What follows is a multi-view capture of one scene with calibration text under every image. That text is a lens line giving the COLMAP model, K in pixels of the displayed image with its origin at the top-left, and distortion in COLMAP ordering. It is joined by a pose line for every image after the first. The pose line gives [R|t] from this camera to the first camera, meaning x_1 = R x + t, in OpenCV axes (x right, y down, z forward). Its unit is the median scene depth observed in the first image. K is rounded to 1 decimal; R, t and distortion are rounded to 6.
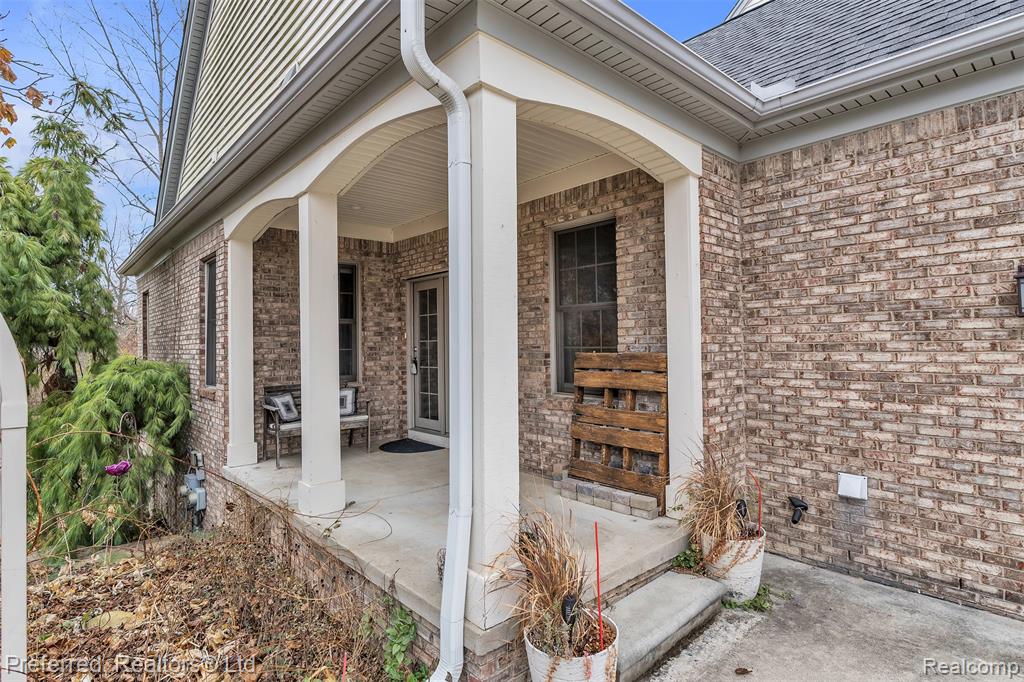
lens RADIAL K [[519.7, 0, 510.1], [0, 519.7, 335.9], [0, 0, 1]] dist [-0.002372, 0.000012]
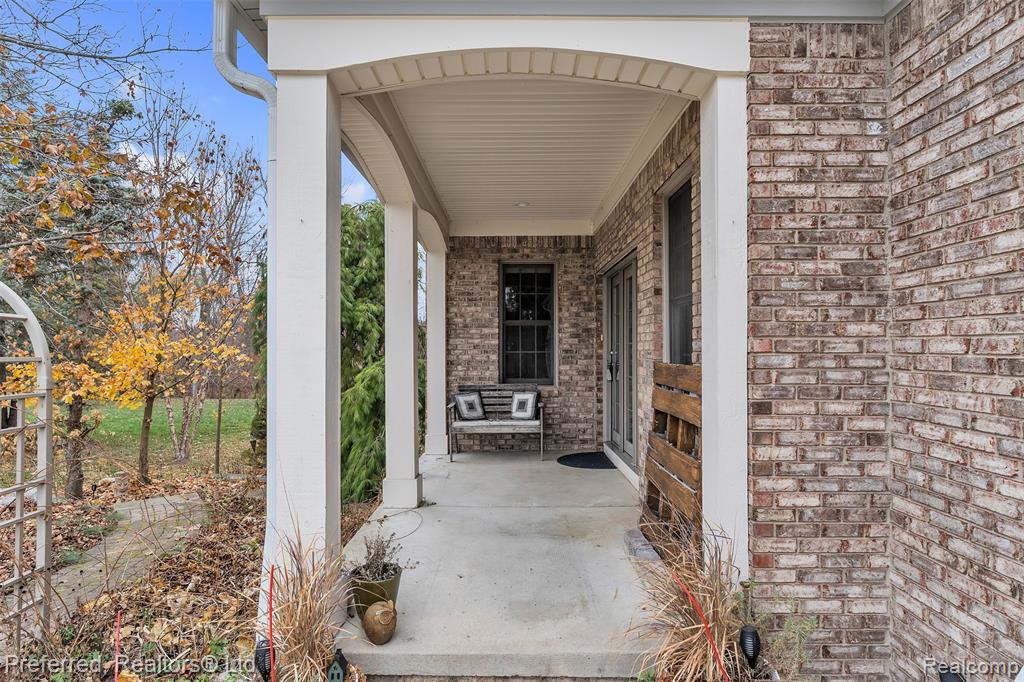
lens RADIAL K [[553.6, 0, 510.7], [0, 553.6, 348.0], [0, 0, 1]] dist [-0.004135, -0.000194]
pose [[0.742169, 0.012283, -0.670100, 0.553696], [0.002299, 0.999780, 0.020872, -0.004840], [0.670208, -0.017031, 0.741978, 0.320209]]
